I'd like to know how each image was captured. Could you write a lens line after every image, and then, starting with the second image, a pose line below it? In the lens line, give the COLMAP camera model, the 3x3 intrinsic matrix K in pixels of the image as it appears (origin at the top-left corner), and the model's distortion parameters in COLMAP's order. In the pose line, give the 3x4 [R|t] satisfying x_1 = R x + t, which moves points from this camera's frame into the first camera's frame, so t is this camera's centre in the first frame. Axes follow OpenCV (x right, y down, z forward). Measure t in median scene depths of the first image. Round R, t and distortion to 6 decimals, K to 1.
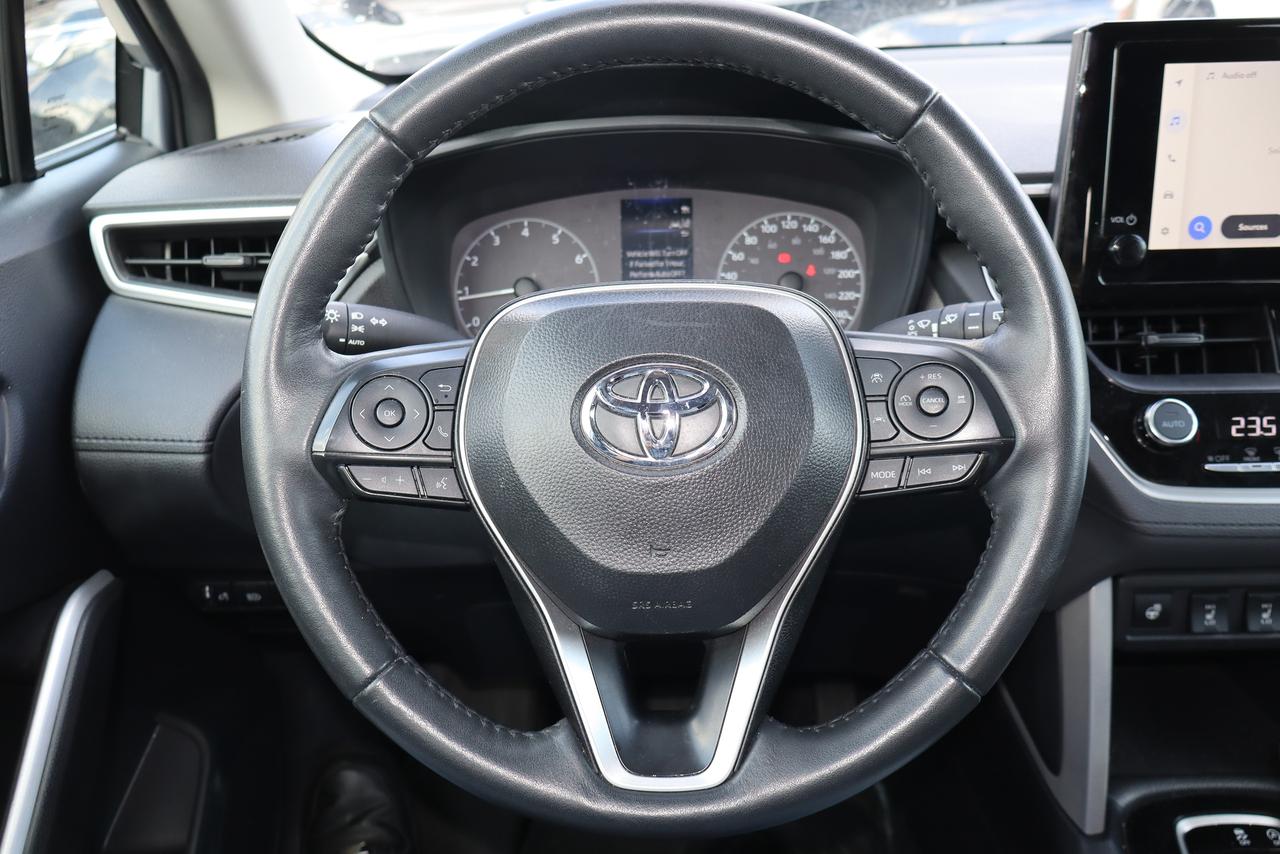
lens RADIAL K [[1065.2, 0, 640.0], [0, 1065.2, 427.0], [0, 0, 1]] dist [0.004500, -0.004050]
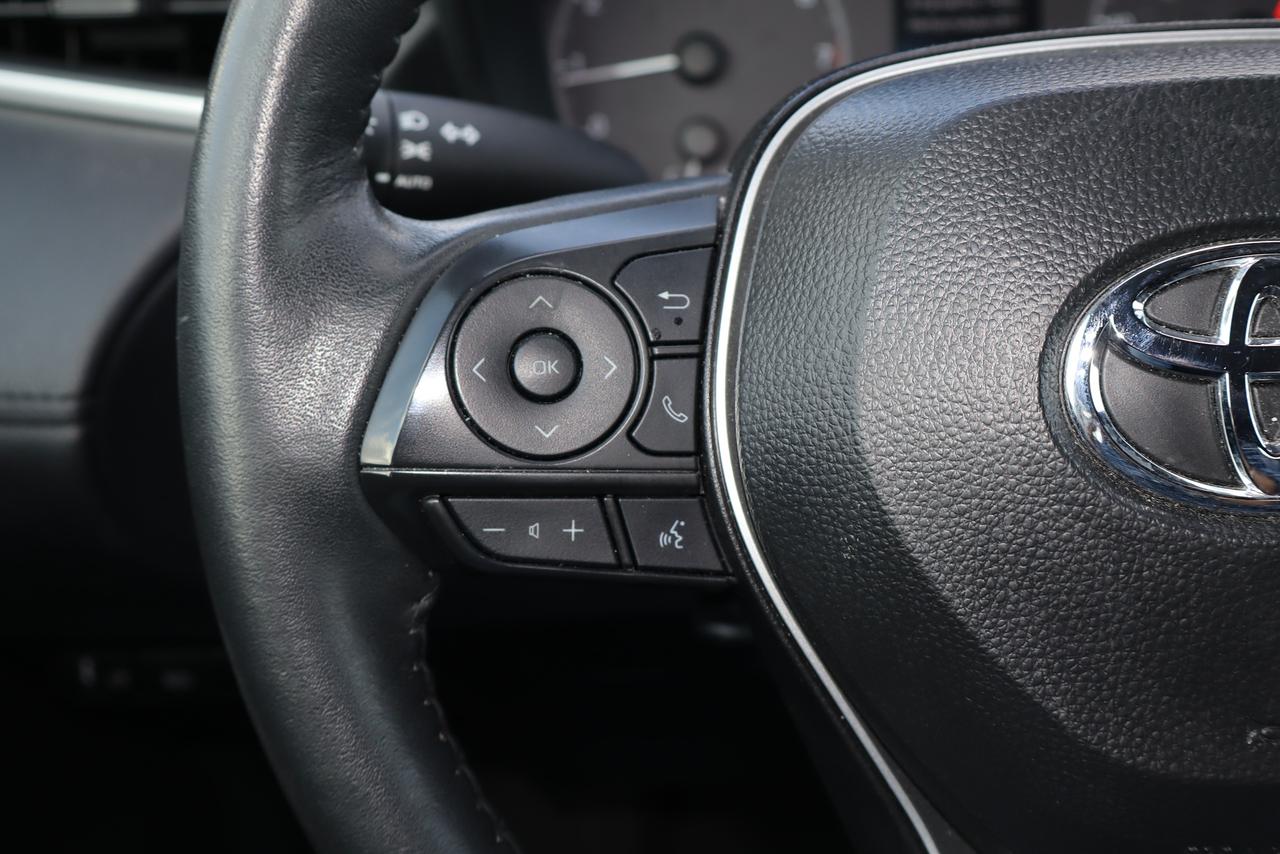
lens RADIAL K [[1624.4, 0, 640.0], [0, 1624.4, 427.0], [0, 0, 1]] dist [-0.010367, -0.025713]
pose [[0.999358, -0.007544, -0.035019, -0.176563], [0.010685, 0.995847, 0.090409, -0.045053], [0.034192, -0.090725, 0.995289, 0.383723]]
